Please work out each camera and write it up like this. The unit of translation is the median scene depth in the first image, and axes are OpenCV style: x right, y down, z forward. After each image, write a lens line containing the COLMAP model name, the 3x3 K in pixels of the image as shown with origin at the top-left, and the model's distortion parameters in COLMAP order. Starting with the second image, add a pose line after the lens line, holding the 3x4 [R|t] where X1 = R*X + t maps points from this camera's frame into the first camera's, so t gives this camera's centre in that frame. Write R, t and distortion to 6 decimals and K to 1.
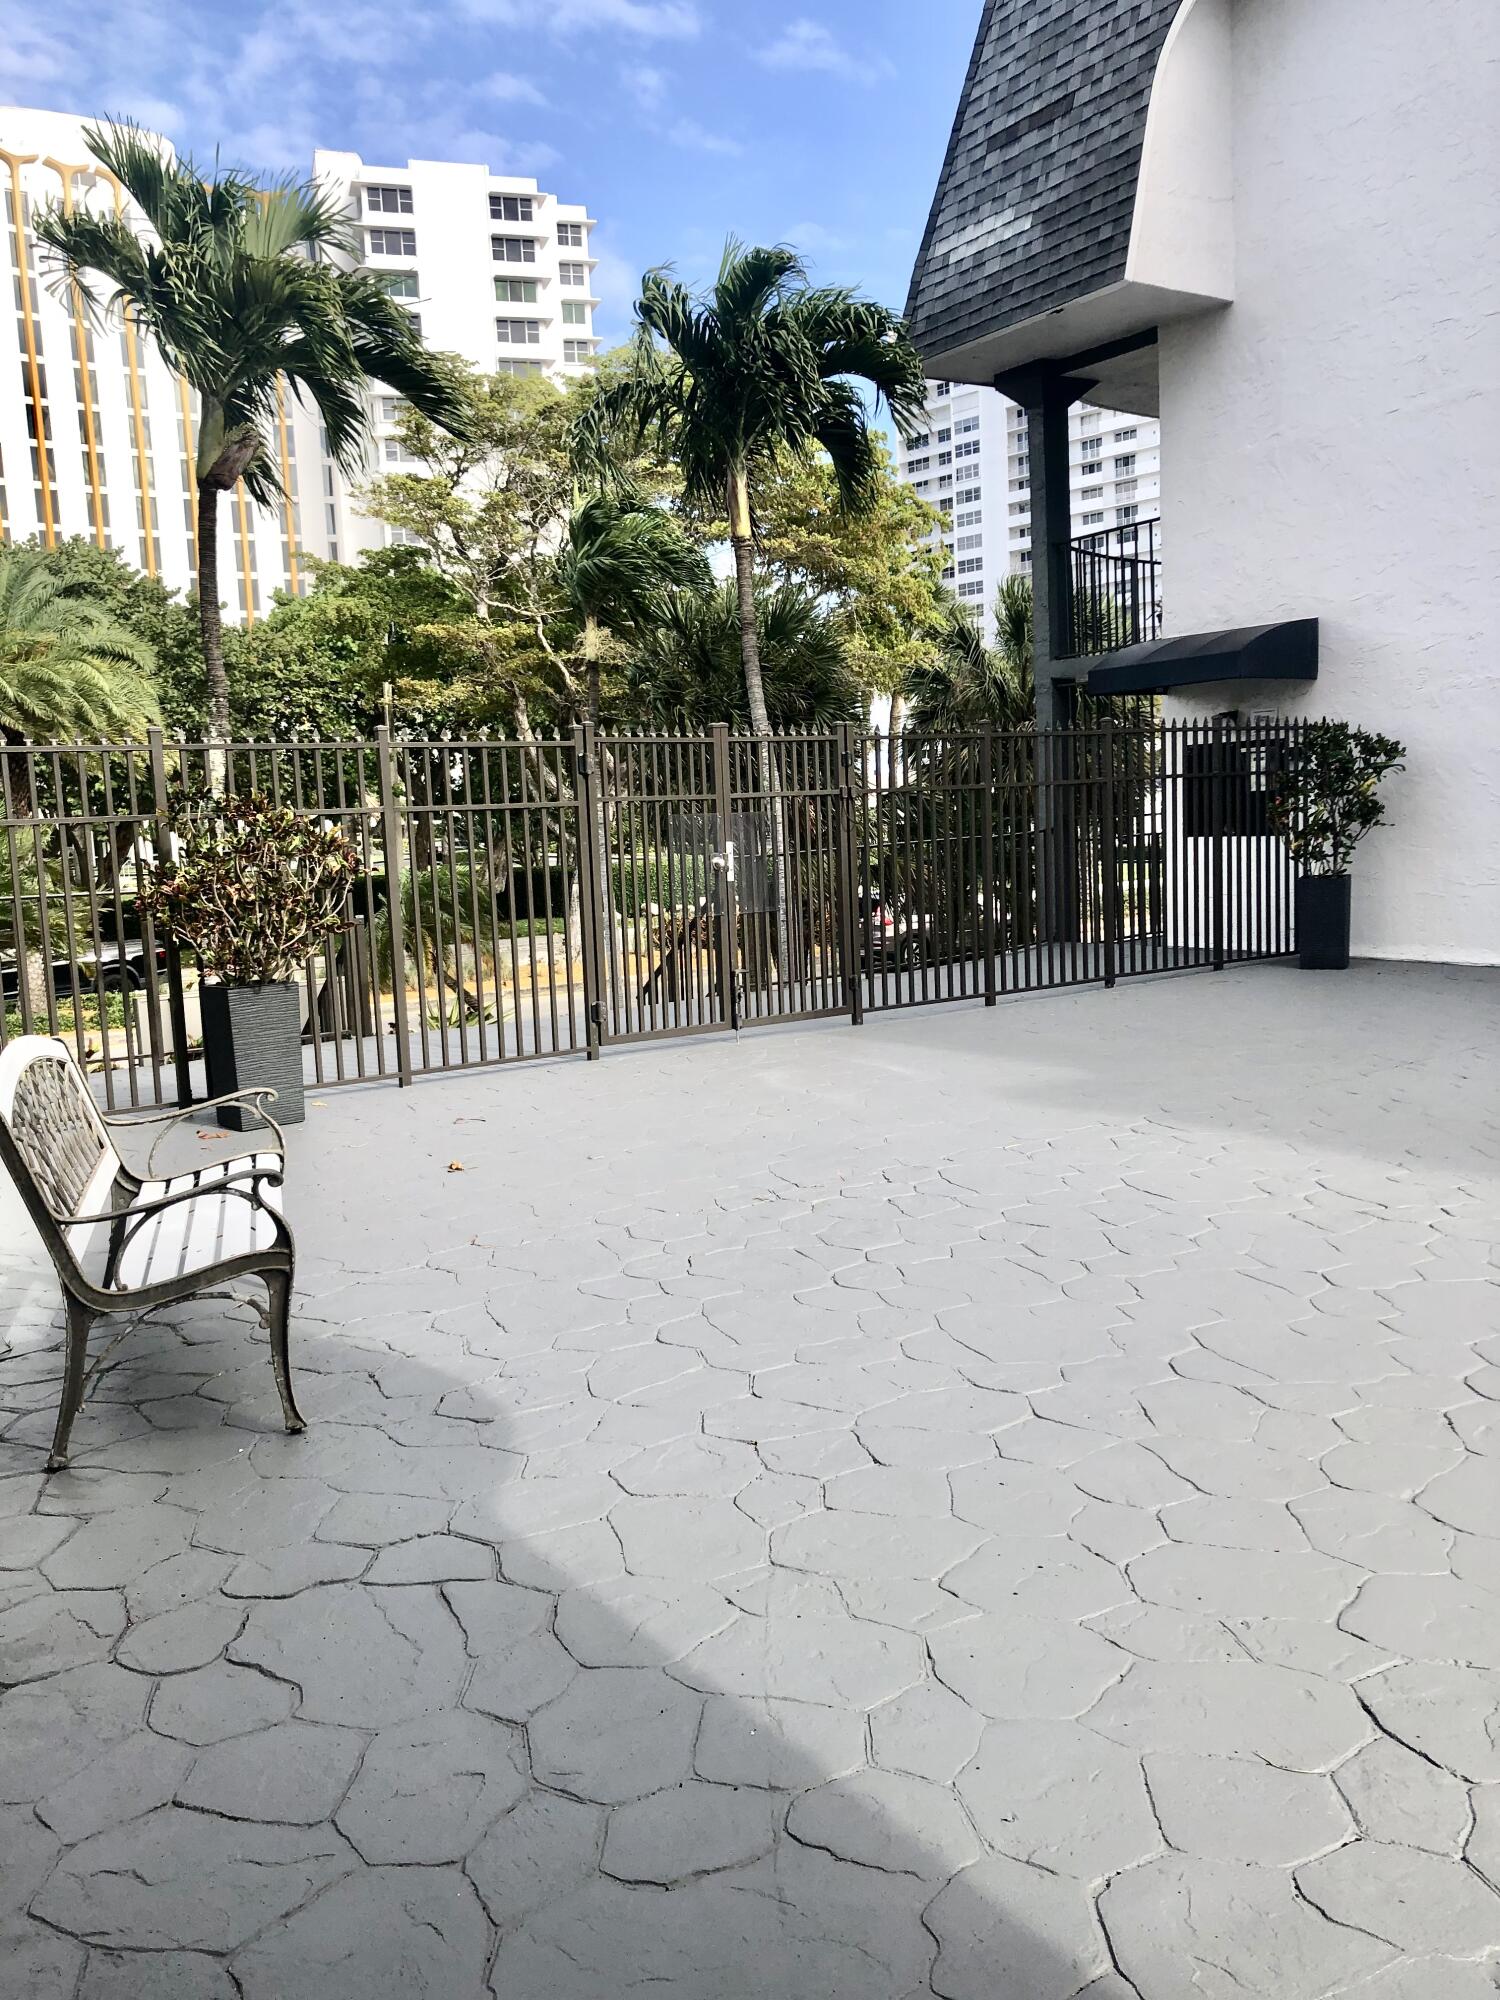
lens RADIAL K [[1659.5, 0, 746.9], [0, 1659.5, 1001.9], [0, 0, 1]] dist [0.027514, -0.030114]
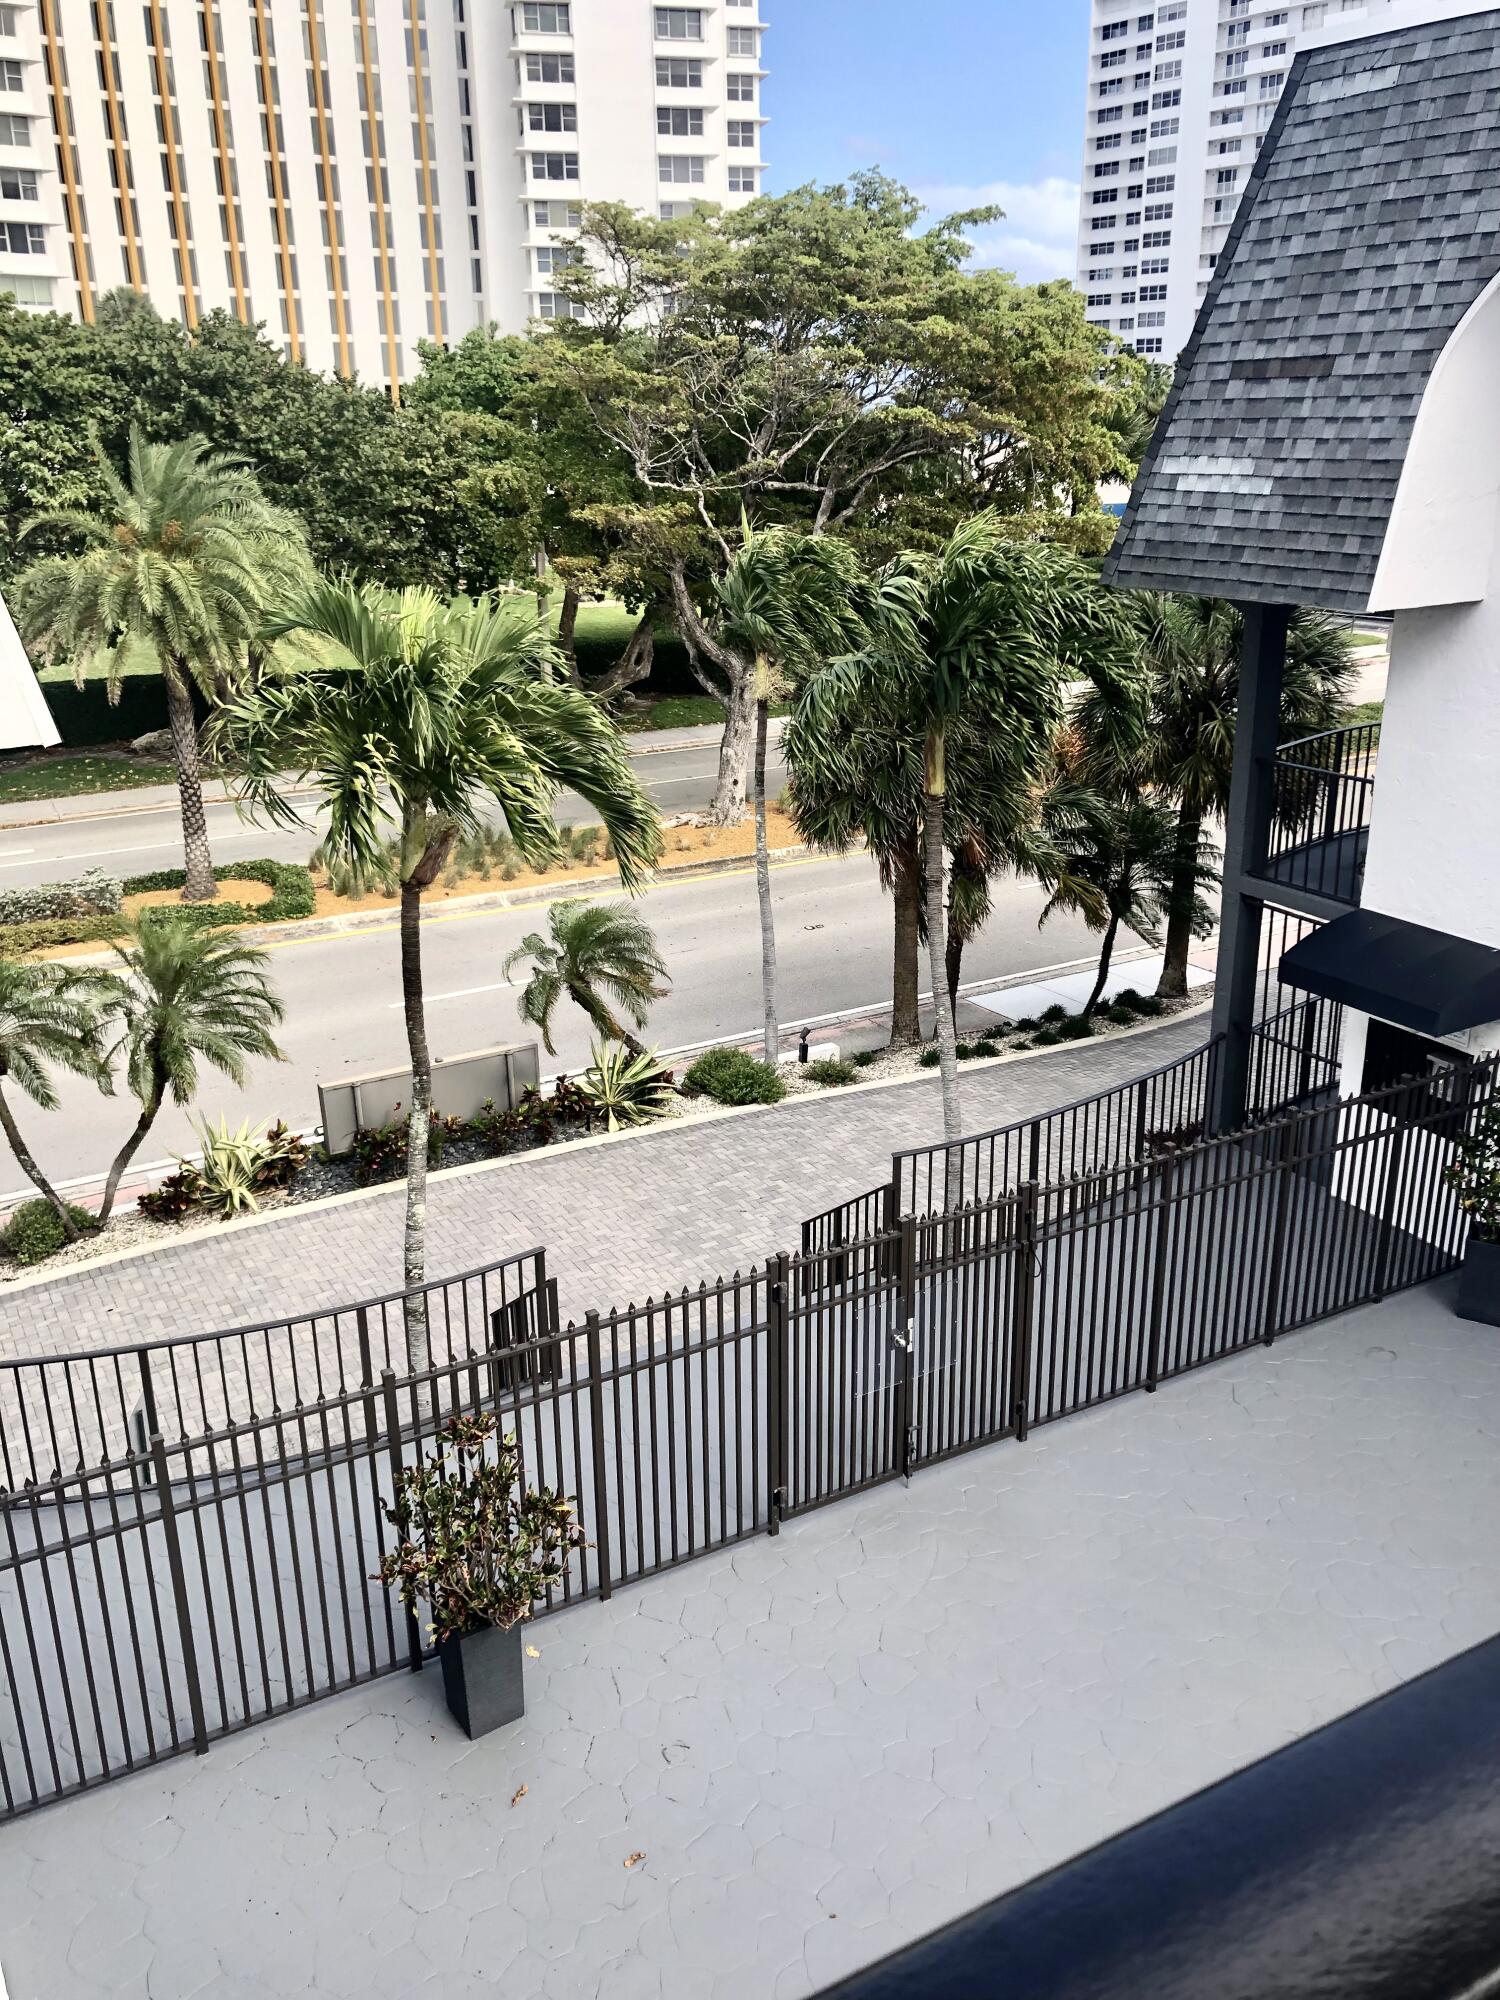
lens RADIAL K [[1659.5, 0, 754.0], [0, 1659.5, 999.1], [0, 0, 1]] dist [0.027514, -0.030114]
pose [[0.996421, 0.053889, -0.065129, -0.016532], [-0.037454, 0.972146, 0.231365, -0.168126], [0.075782, -0.228097, 0.970685, 0.008791]]
